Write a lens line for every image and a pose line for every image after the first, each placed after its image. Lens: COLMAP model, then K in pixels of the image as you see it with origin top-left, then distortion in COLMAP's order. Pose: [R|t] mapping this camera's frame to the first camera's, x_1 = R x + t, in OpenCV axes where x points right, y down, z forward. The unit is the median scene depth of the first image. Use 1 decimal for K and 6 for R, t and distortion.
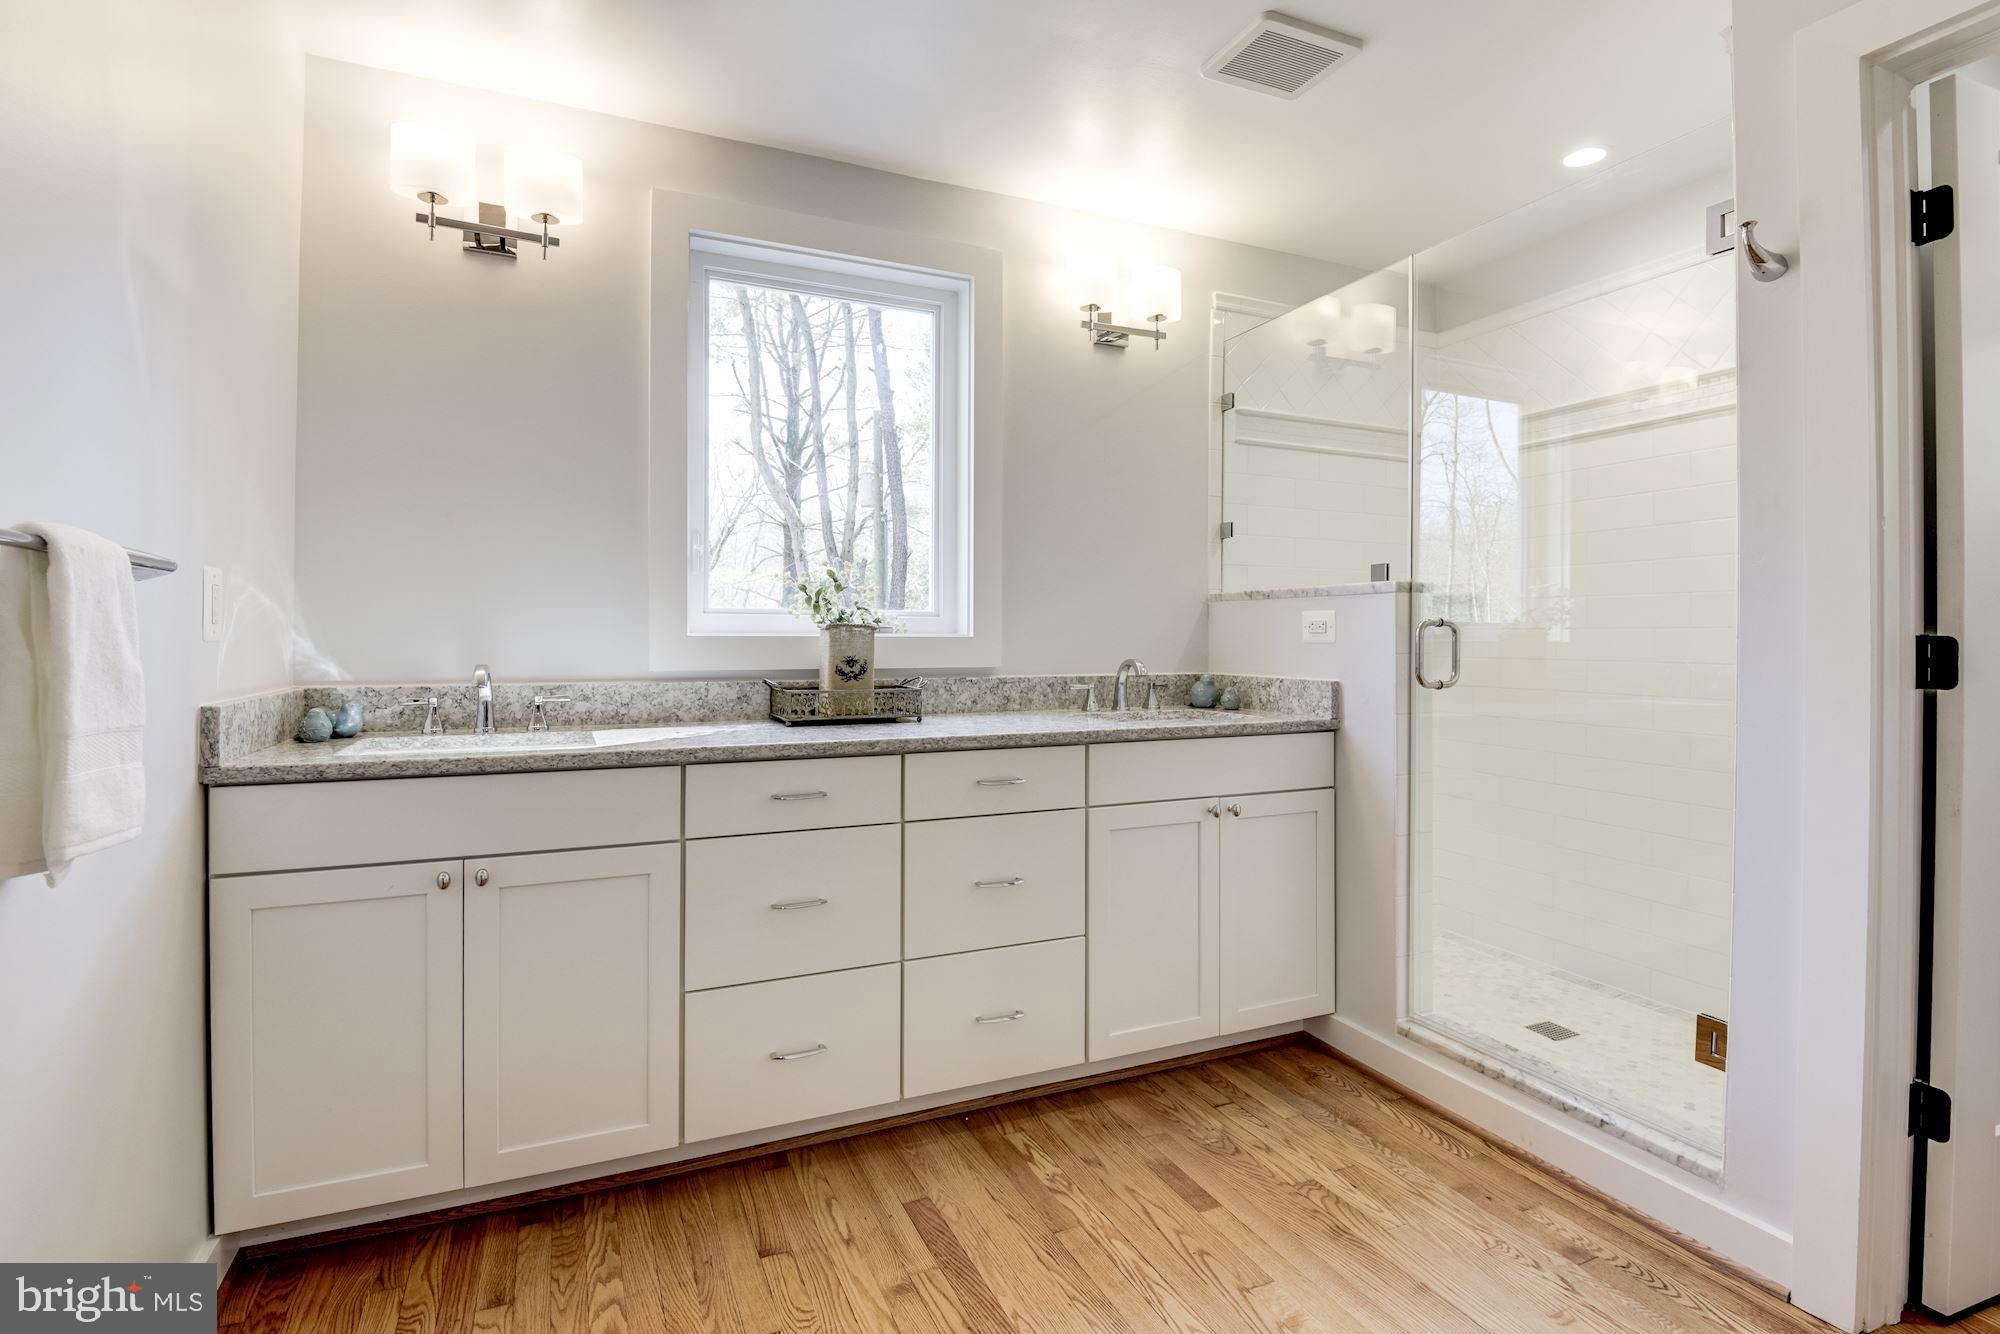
lens RADIAL K [[926.9, 0, 1031.0], [0, 926.9, 668.2], [0, 0, 1]] dist [0.002354, -0.017377]
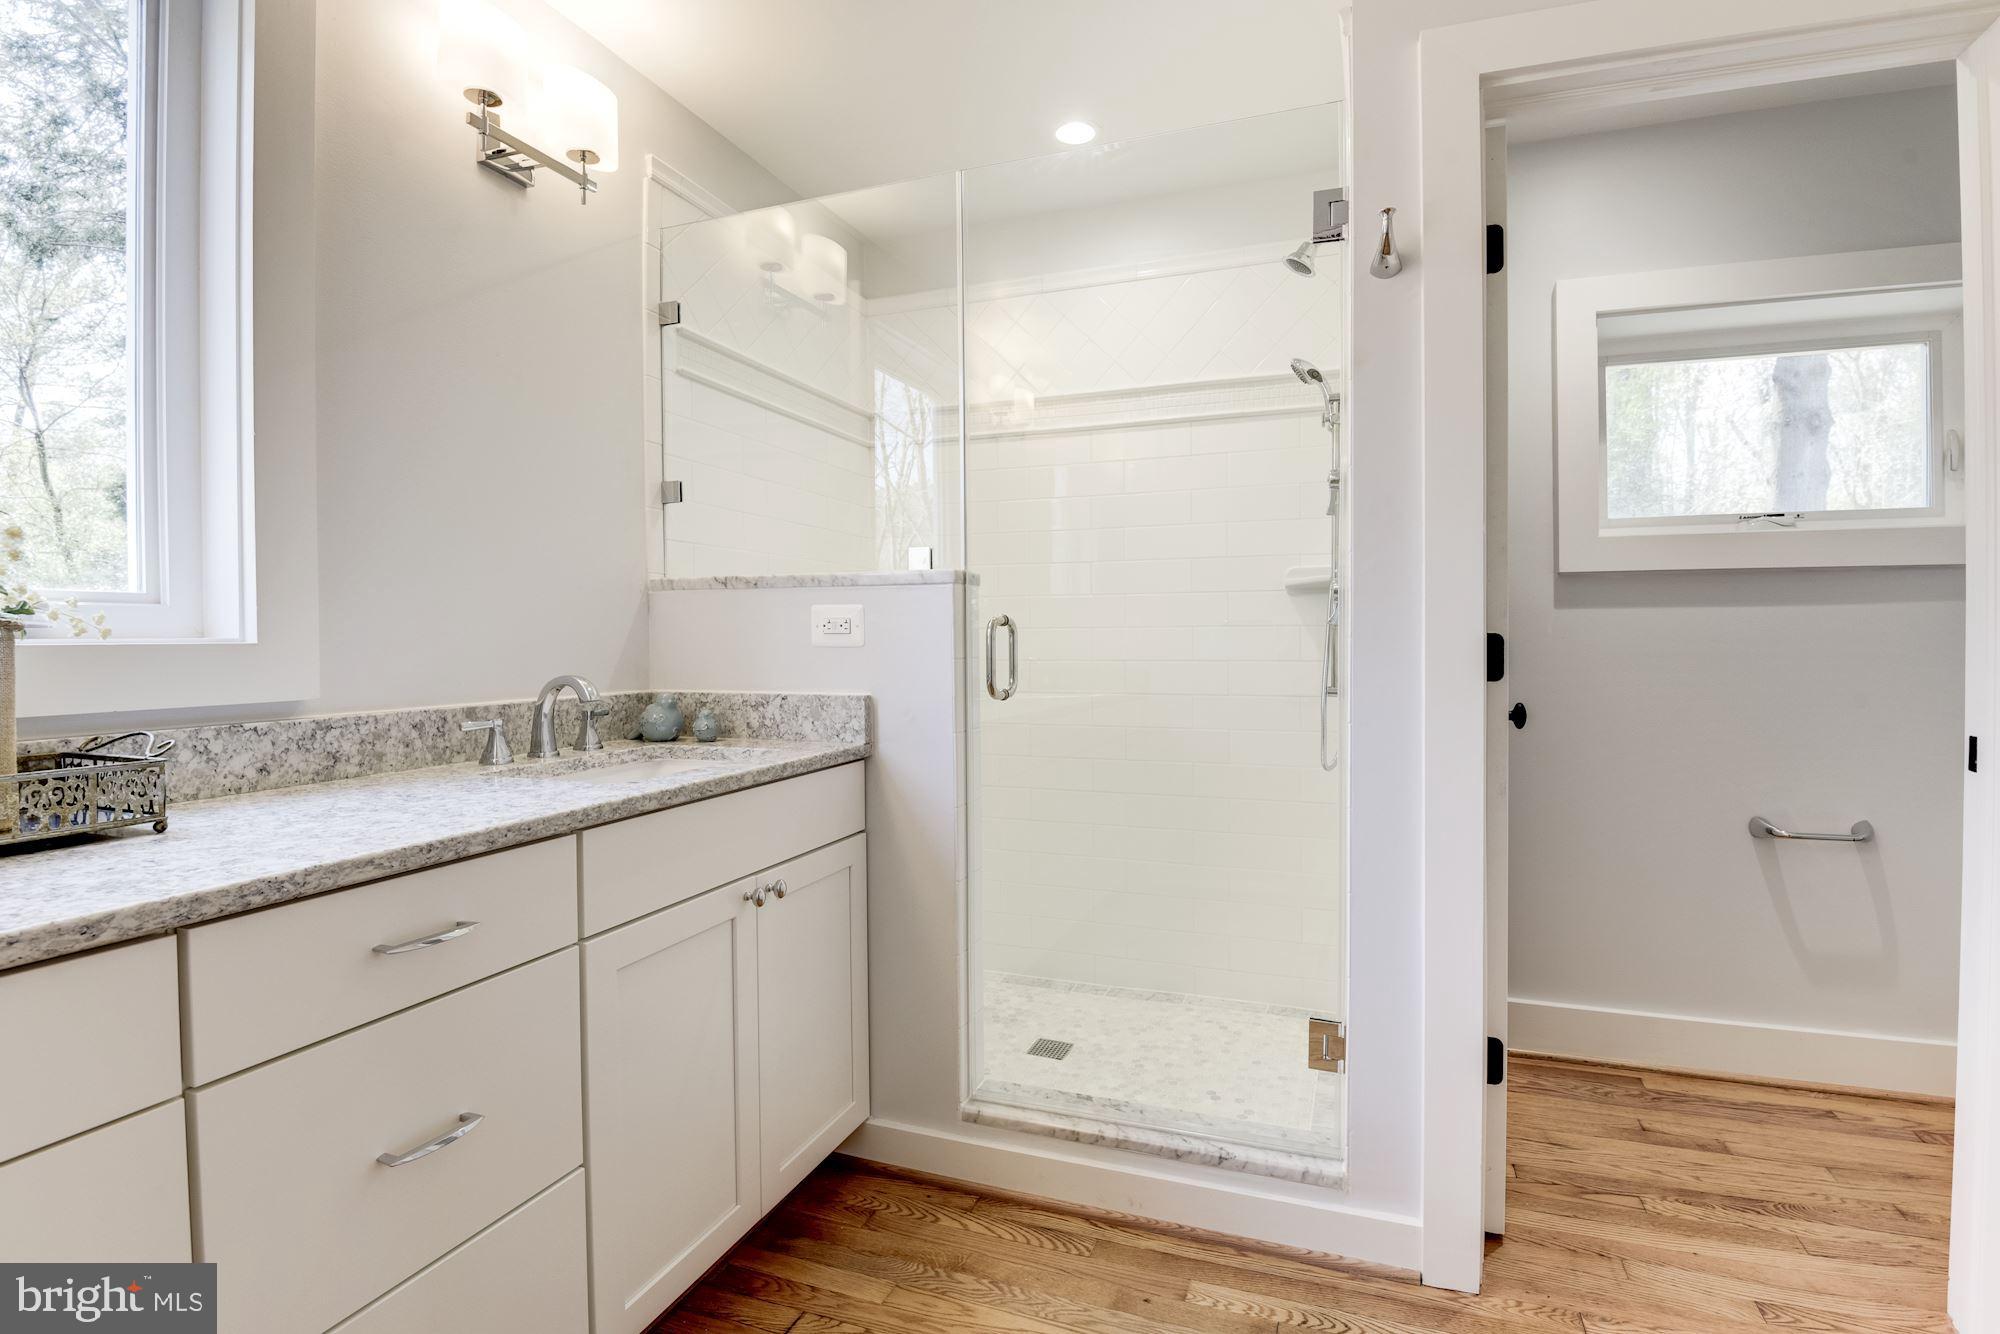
lens RADIAL K [[912.7, 0, 1000.0], [0, 912.7, 667.0], [0, 0, 1]] dist [0.010004, -0.026575]
pose [[0.716768, -0.029564, 0.696685, -0.120843], [0.030844, 0.999467, 0.010678, -0.014035], [-0.696629, 0.013835, 0.717298, 0.357771]]
